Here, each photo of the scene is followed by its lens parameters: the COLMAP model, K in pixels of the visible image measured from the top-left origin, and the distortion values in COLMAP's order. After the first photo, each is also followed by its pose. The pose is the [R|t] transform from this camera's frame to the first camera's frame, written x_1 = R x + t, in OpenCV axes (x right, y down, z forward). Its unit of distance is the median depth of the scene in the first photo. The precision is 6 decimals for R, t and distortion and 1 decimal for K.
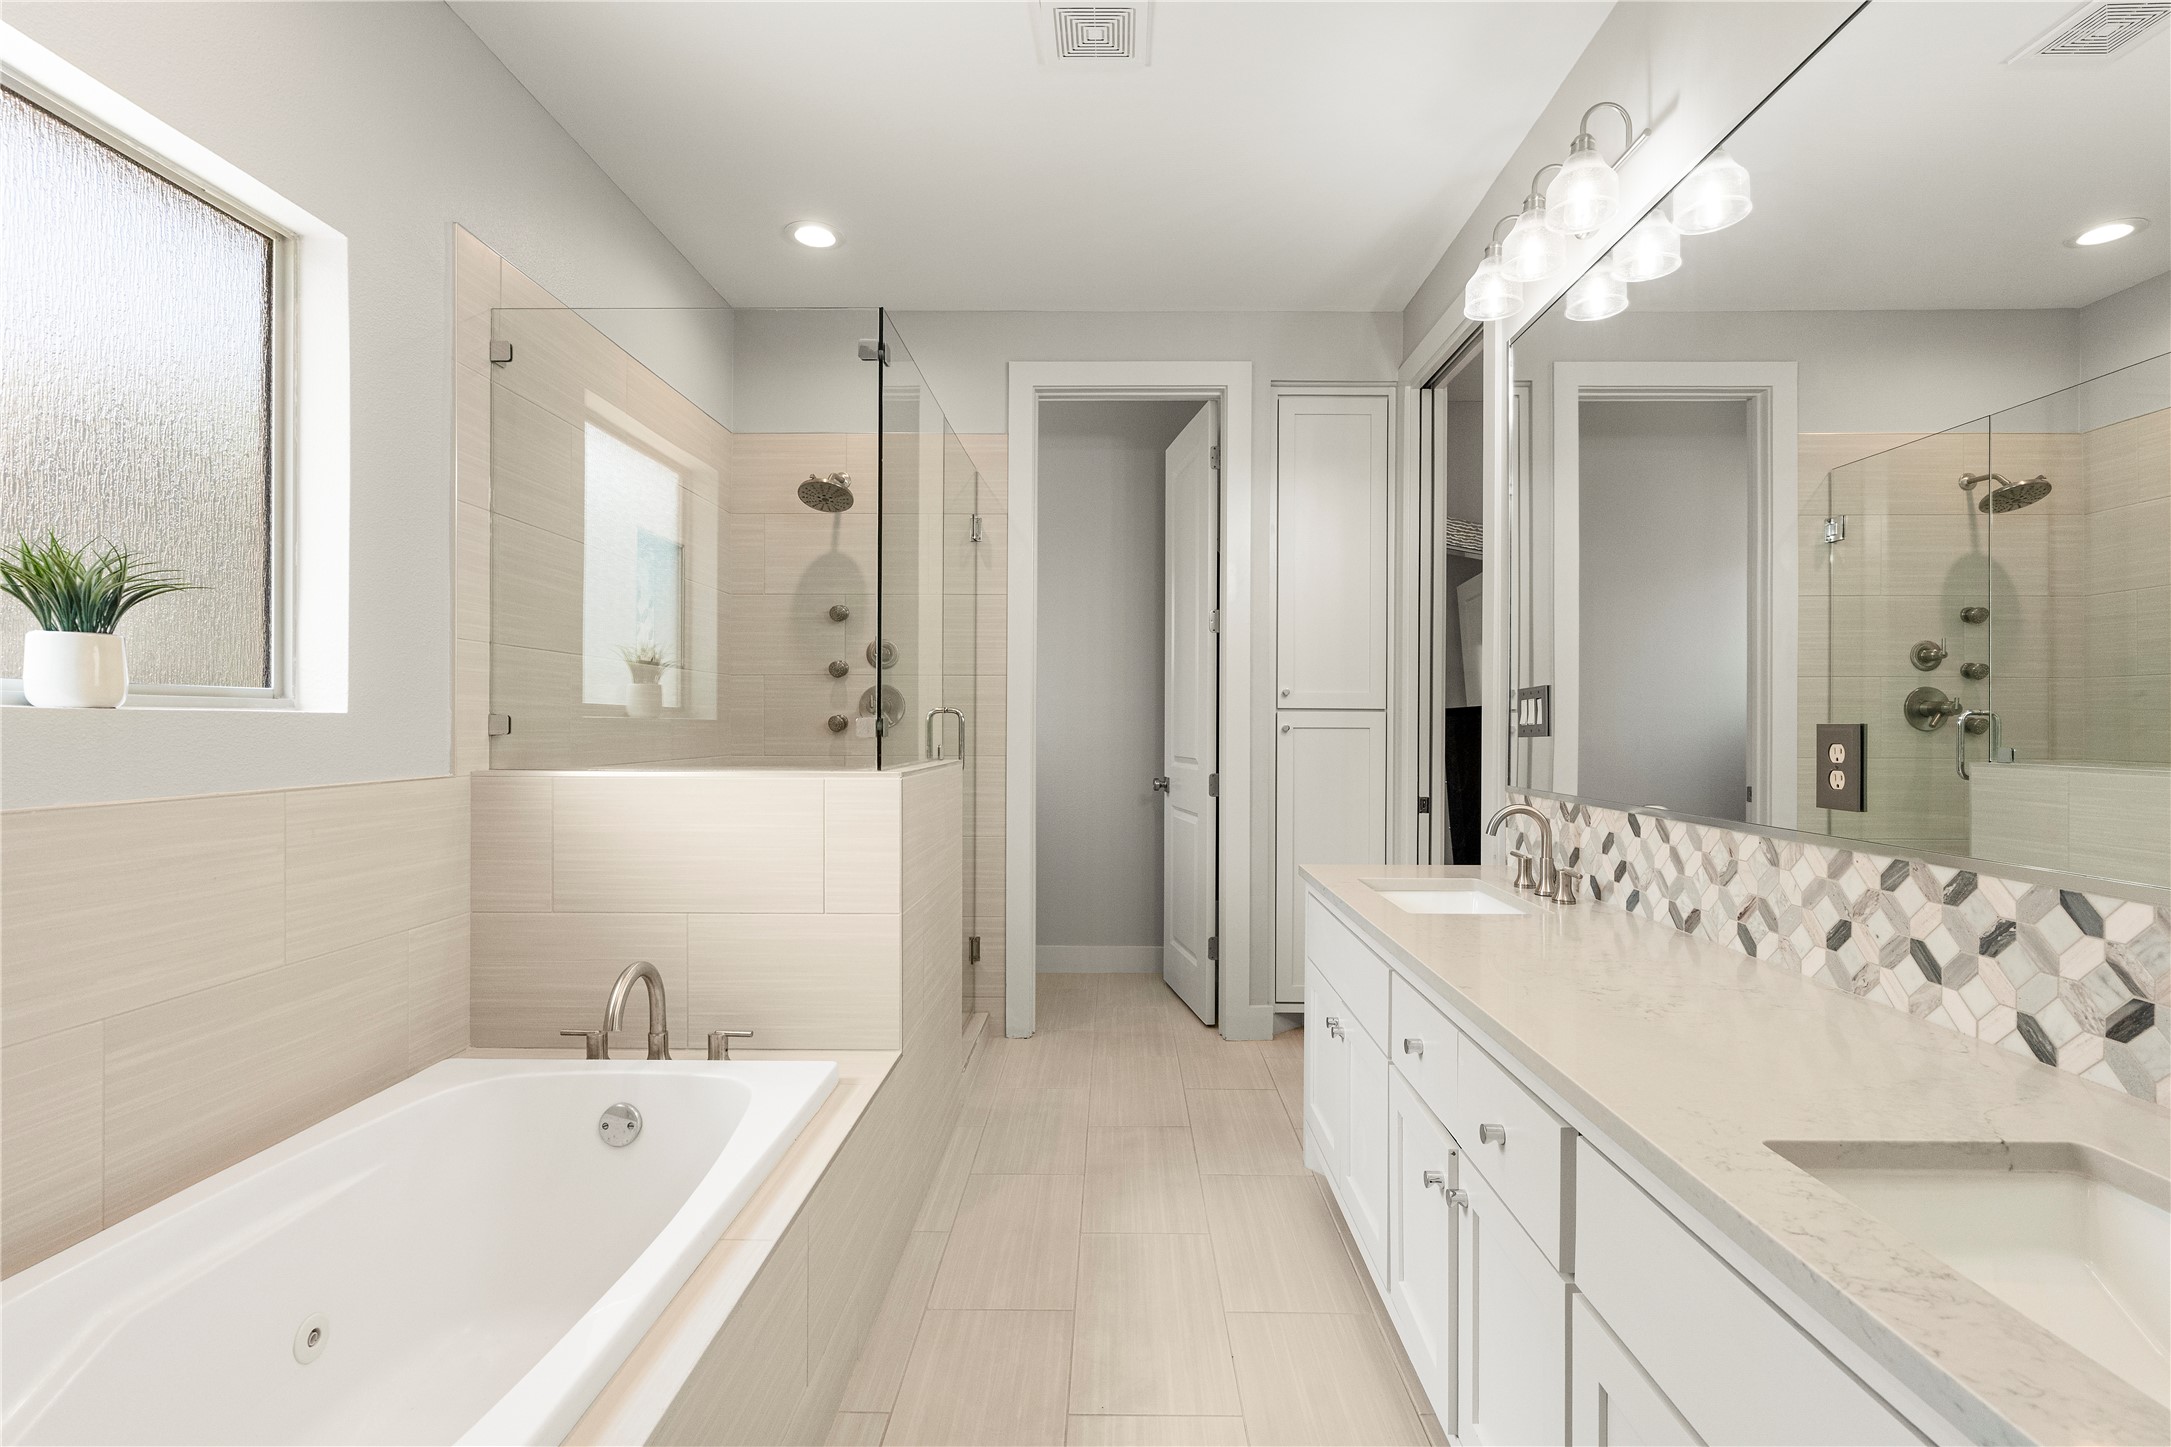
lens RADIAL K [[982.8, 0, 1089.2], [0, 982.8, 724.4], [0, 0, 1]] dist [-0.004994, 0.000547]
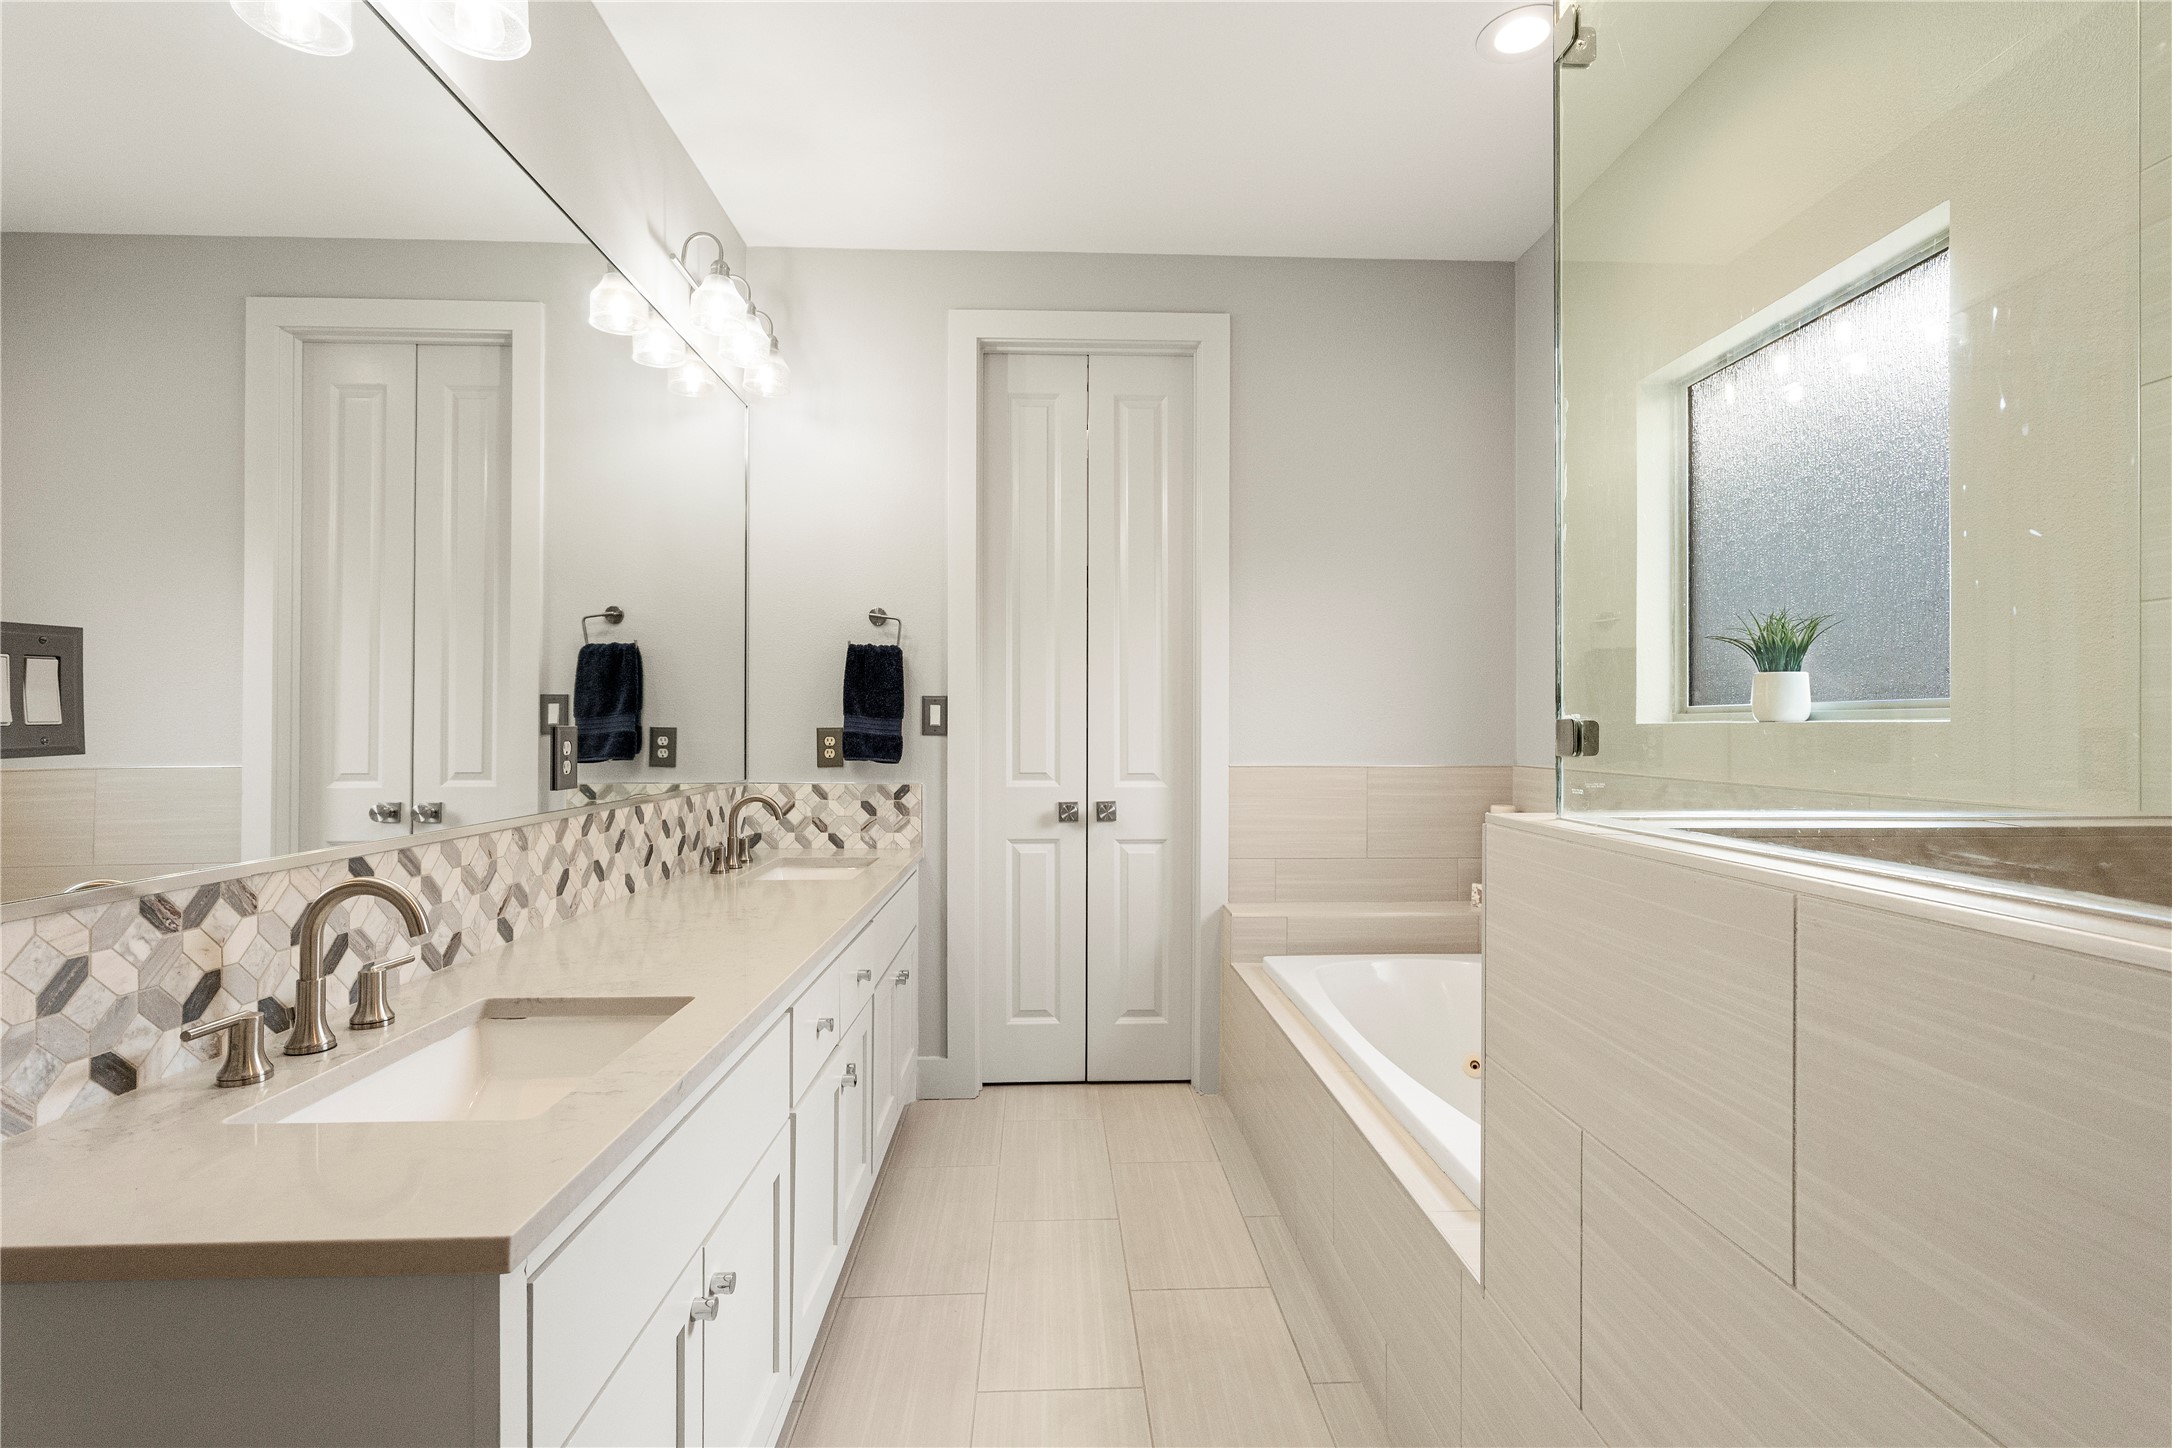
lens RADIAL K [[983.3, 0, 1086.5], [0, 983.3, 725.1], [0, 0, 1]] dist [-0.004994, 0.000547]
pose [[-0.997540, -0.003438, -0.070019, 0.115605], [-0.003175, 0.999987, -0.003868, 0.000156], [0.070032, -0.003636, -0.997538, 2.056002]]
